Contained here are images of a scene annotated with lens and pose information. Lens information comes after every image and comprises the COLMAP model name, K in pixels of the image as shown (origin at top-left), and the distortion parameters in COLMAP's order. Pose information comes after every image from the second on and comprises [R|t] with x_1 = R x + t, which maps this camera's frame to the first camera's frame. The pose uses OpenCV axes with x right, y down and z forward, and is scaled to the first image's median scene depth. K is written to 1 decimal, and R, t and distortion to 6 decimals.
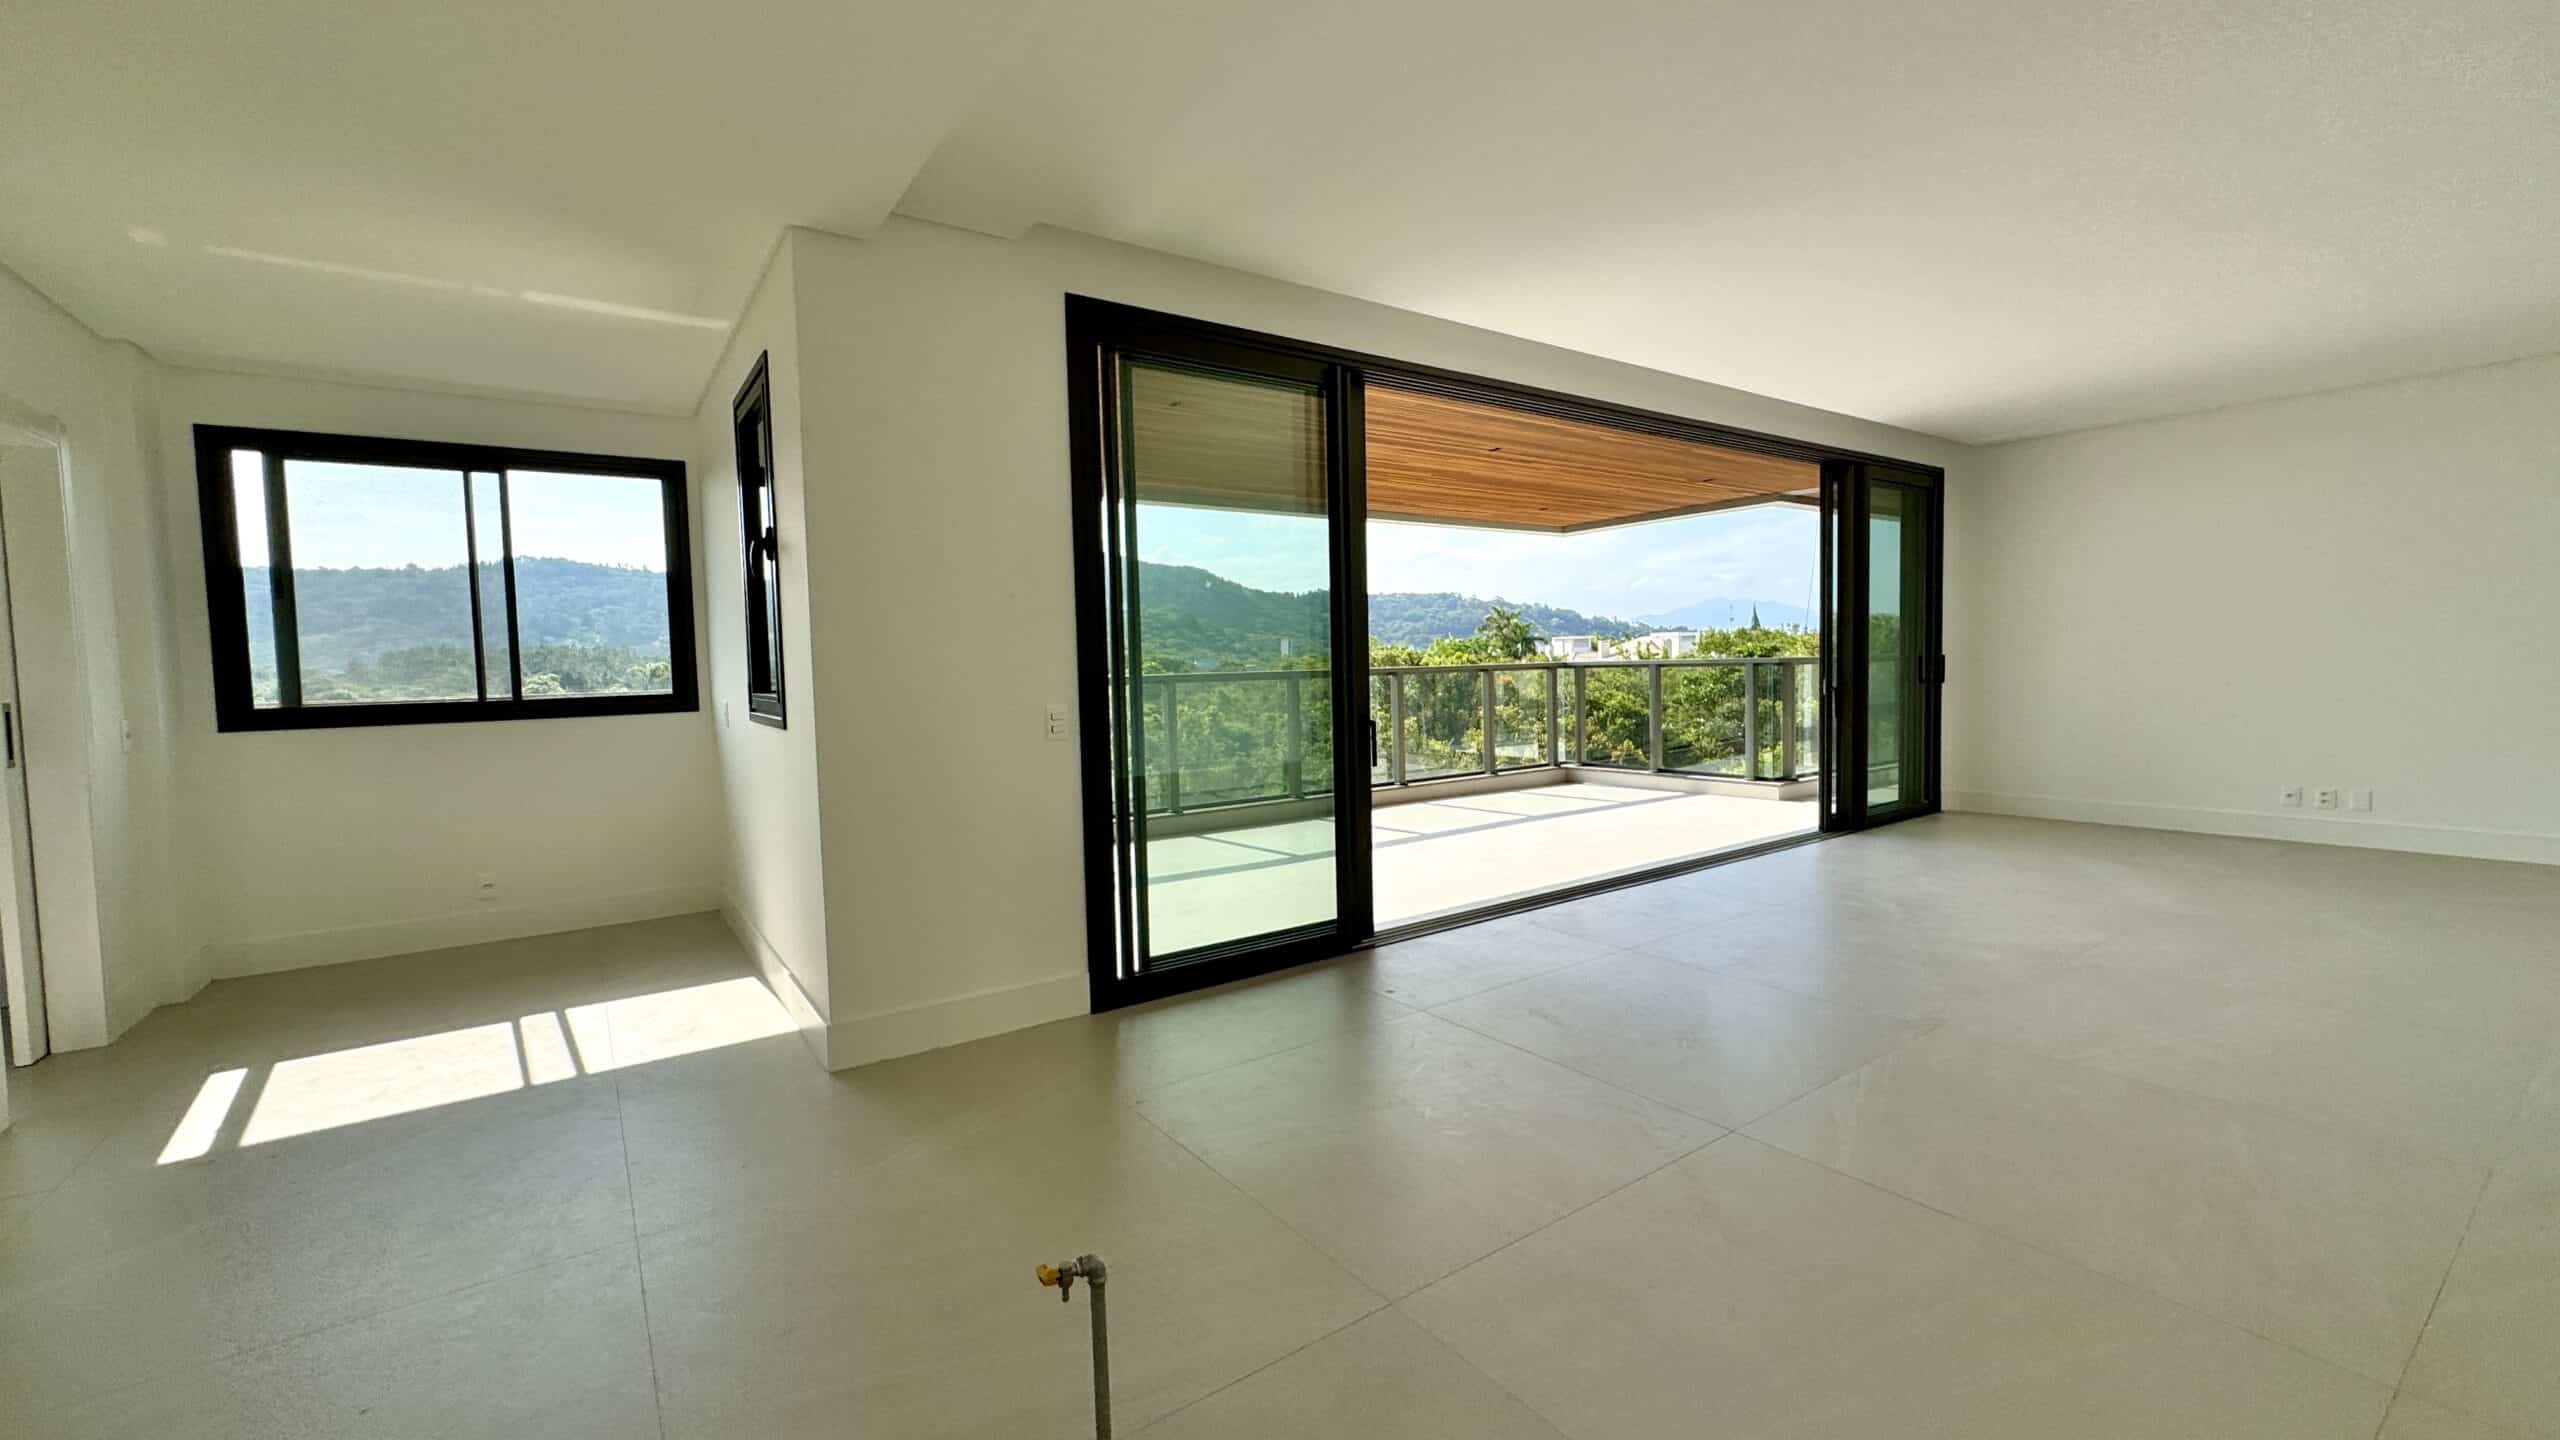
lens RADIAL K [[1016.3, 0, 1285.3], [0, 1016.3, 721.0], [0, 0, 1]] dist [-0.004774, 0.000608]
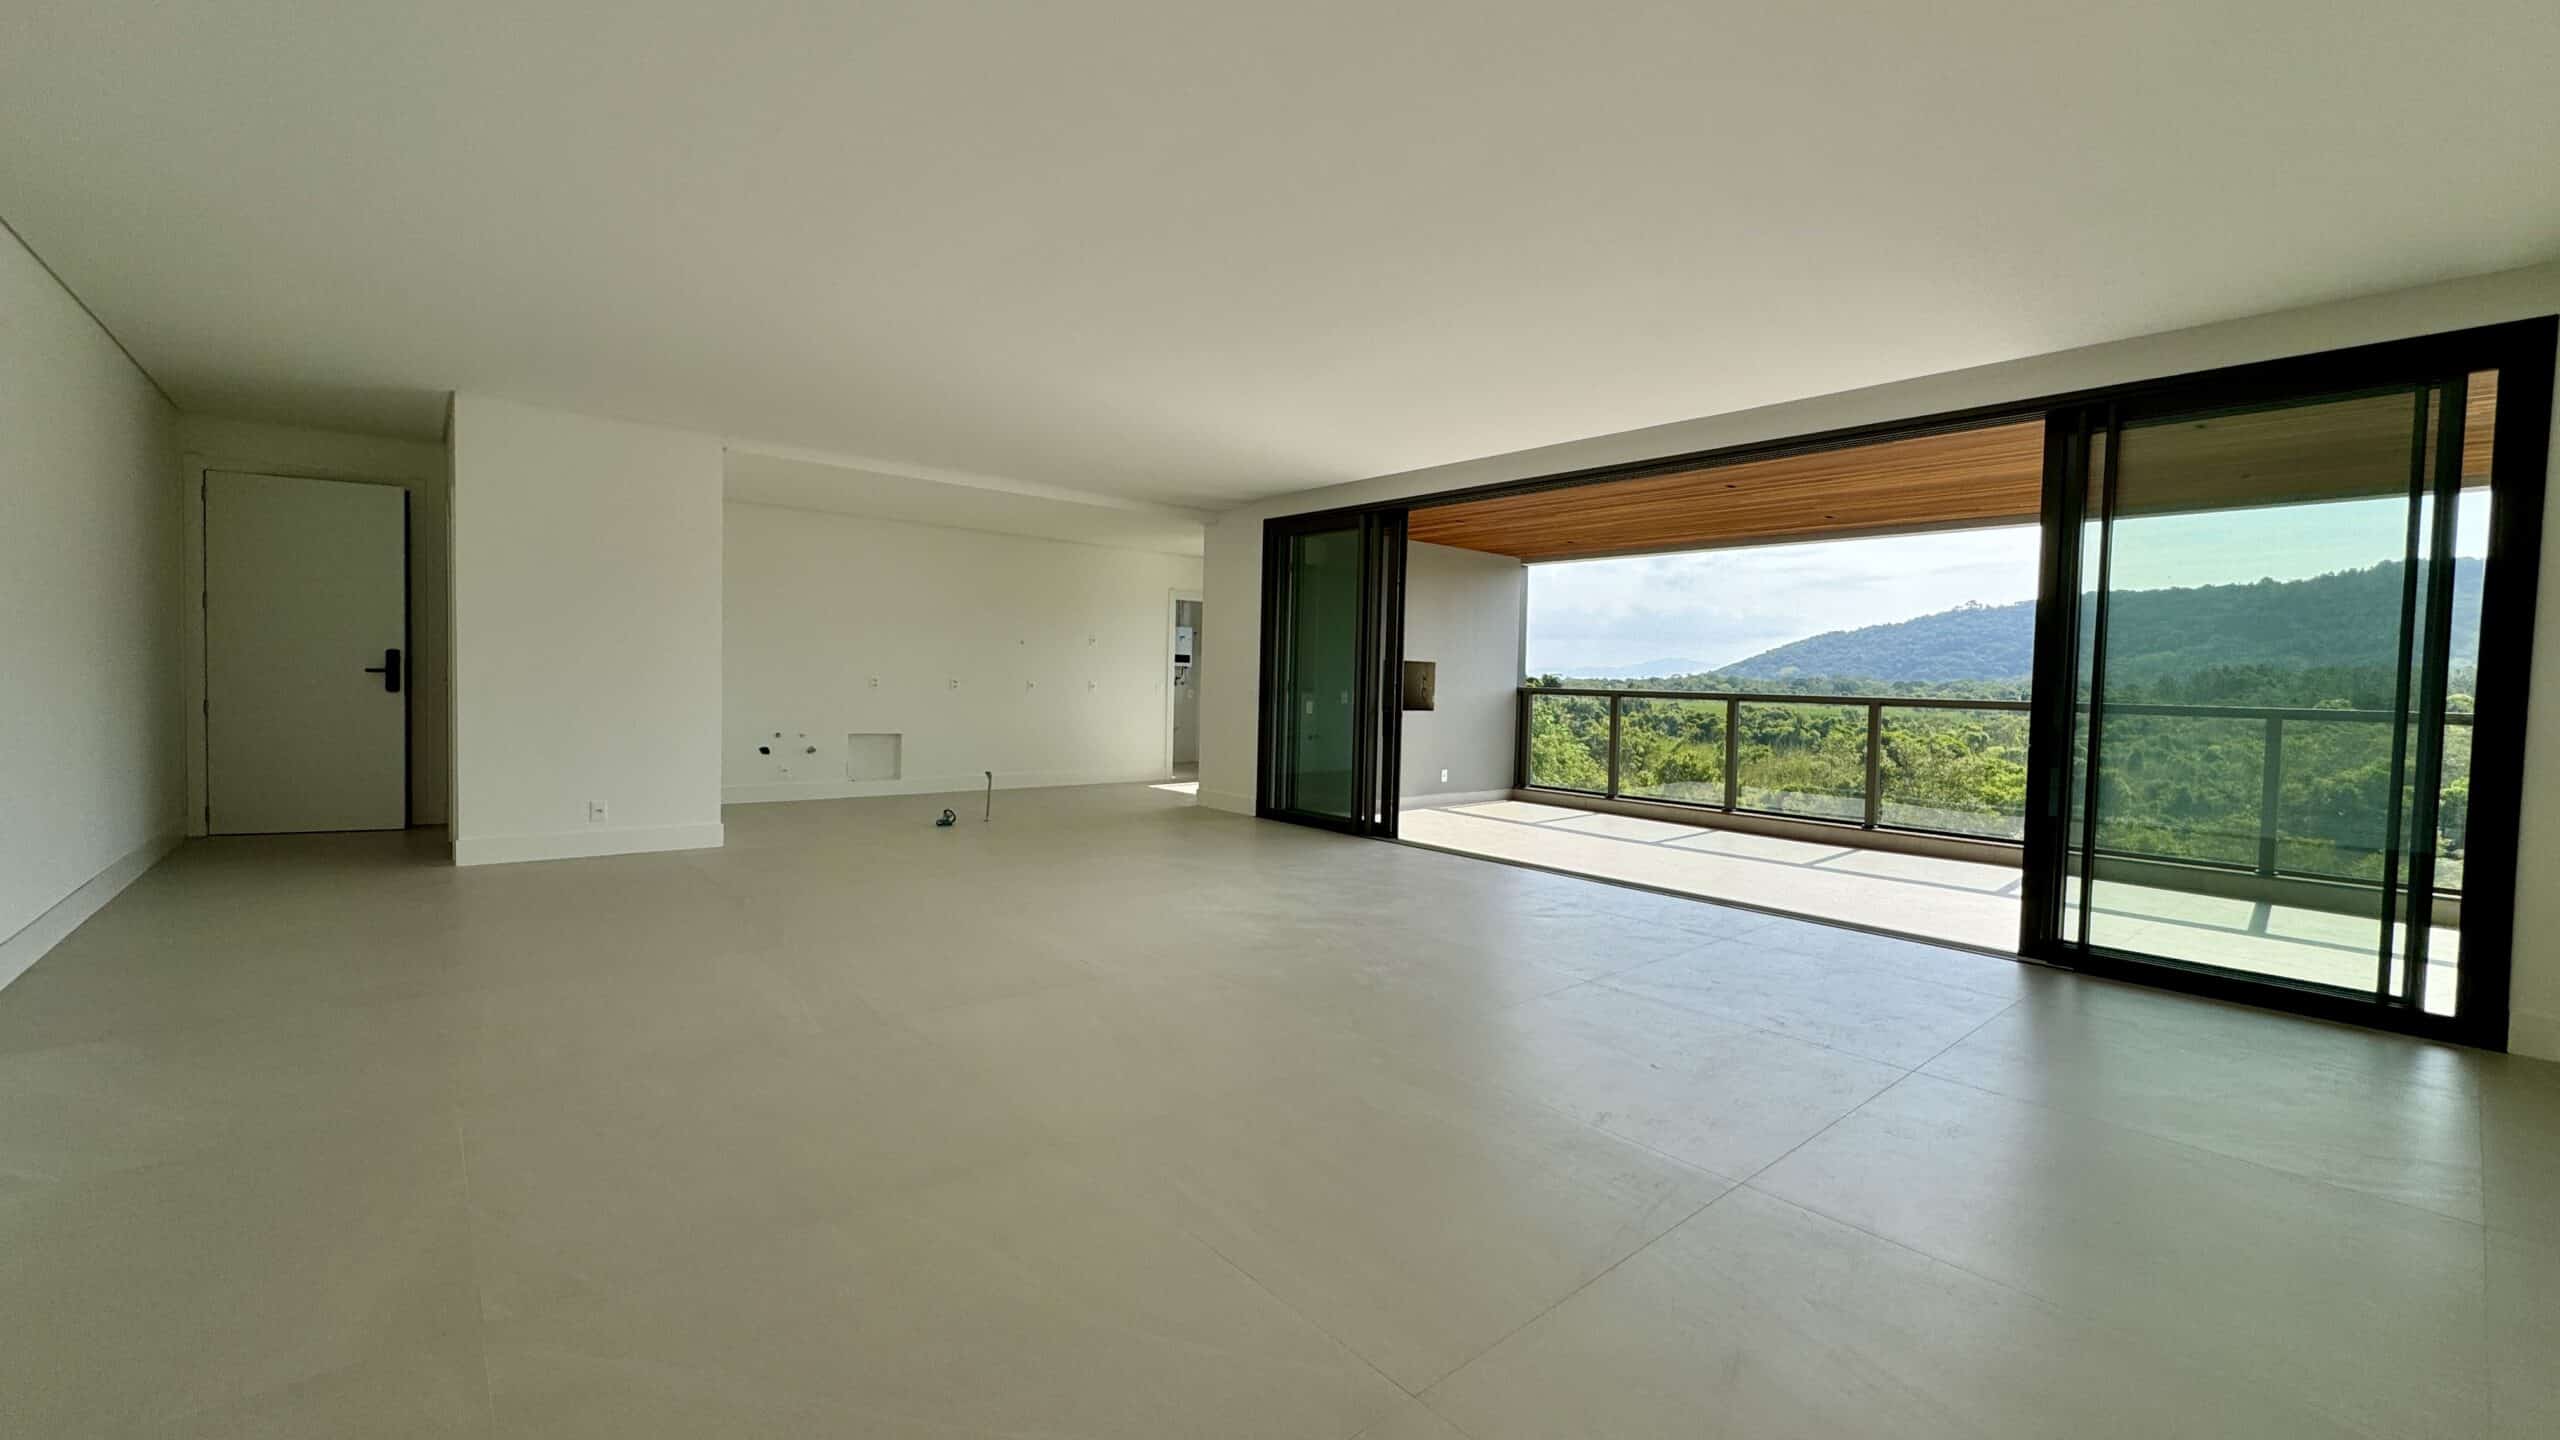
lens RADIAL K [[1016.3, 0, 1279.9], [0, 1016.3, 713.2], [0, 0, 1]] dist [-0.004774, 0.000608]
pose [[0.086806, 0.060777, -0.994370, 1.080214], [-0.085564, 0.994904, 0.053341, -0.043855], [0.992544, 0.080452, 0.091564, 0.395659]]
